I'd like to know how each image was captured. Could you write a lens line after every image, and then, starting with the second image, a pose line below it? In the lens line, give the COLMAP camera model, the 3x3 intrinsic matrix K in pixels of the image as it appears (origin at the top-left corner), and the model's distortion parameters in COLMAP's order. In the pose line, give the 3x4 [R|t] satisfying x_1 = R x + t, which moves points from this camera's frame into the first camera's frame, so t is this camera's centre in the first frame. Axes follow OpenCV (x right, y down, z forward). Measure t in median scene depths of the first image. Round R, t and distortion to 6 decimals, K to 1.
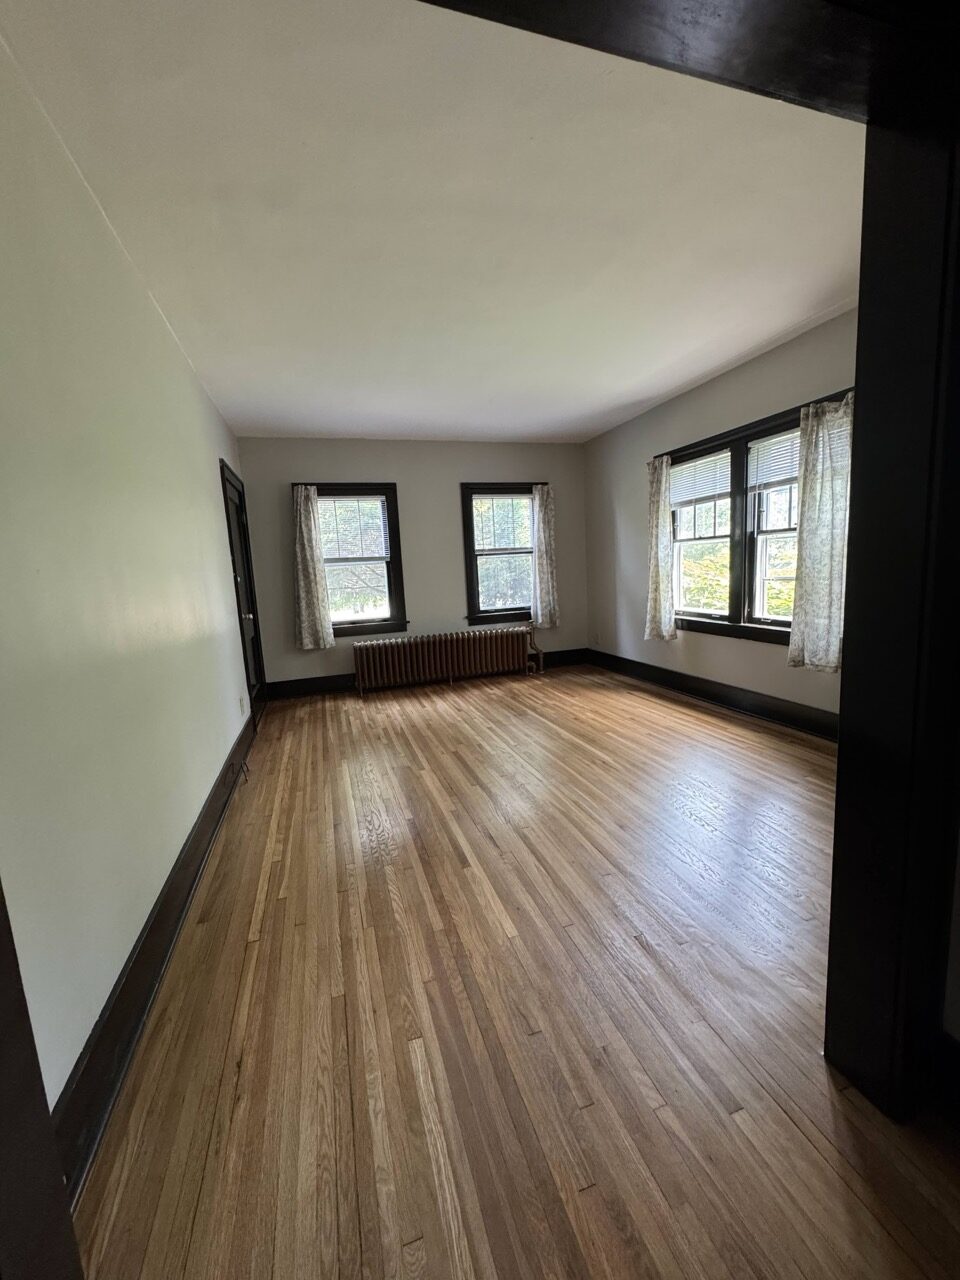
lens RADIAL K [[515.5, 0, 480.0], [0, 515.5, 640.0], [0, 0, 1]] dist [-0.000255, 0.000179]
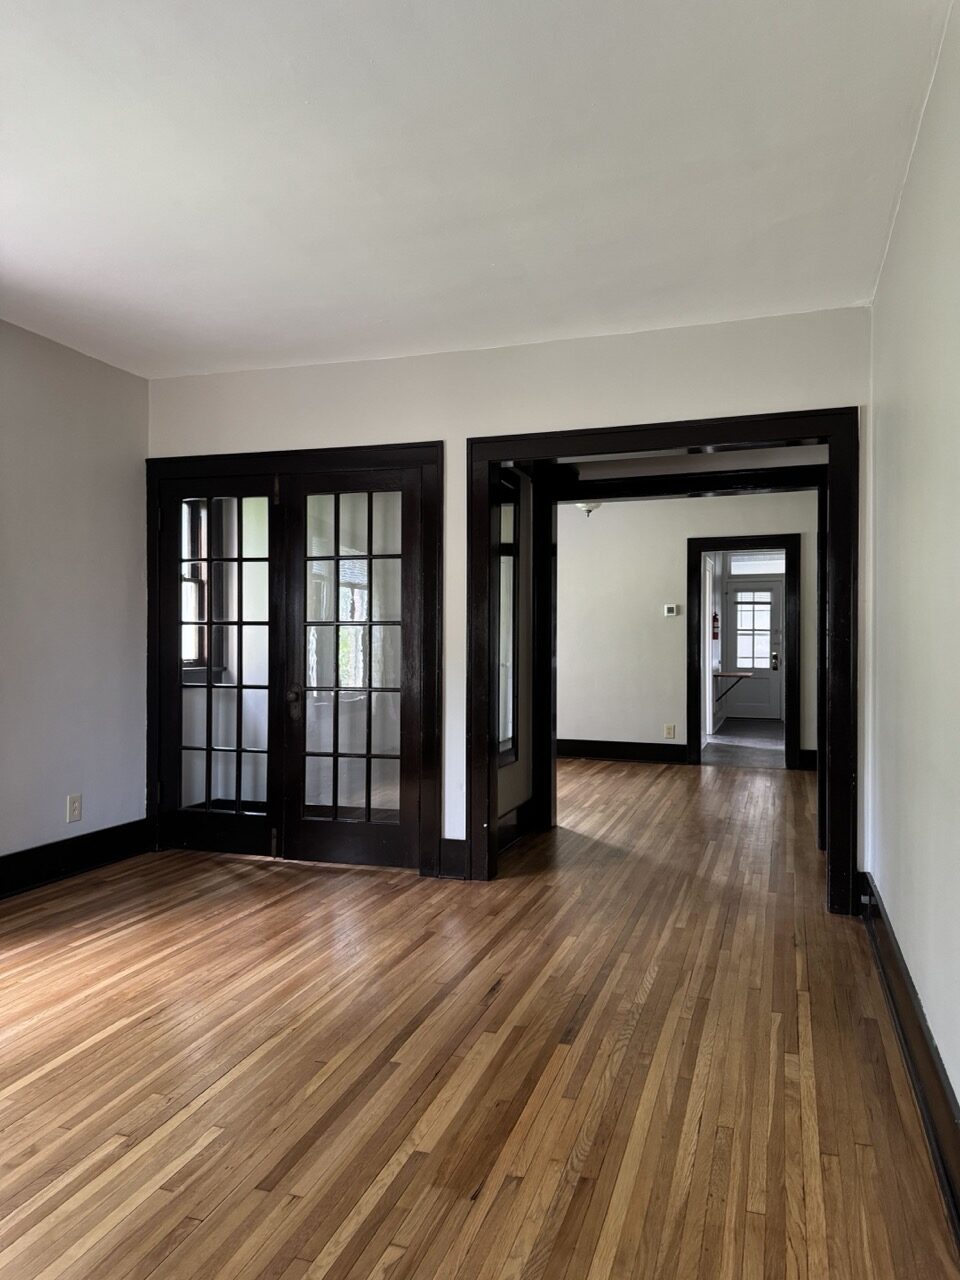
lens RADIAL K [[916.1, 0, 480.0], [0, 916.1, 640.0], [0, 0, 1]] dist [0.003929, -0.010501]
pose [[-0.810245, 0.054259, 0.583575, -0.805112], [0.124940, 0.988809, 0.081533, -0.226081], [-0.572620, 0.138973, -0.807956, 2.154314]]
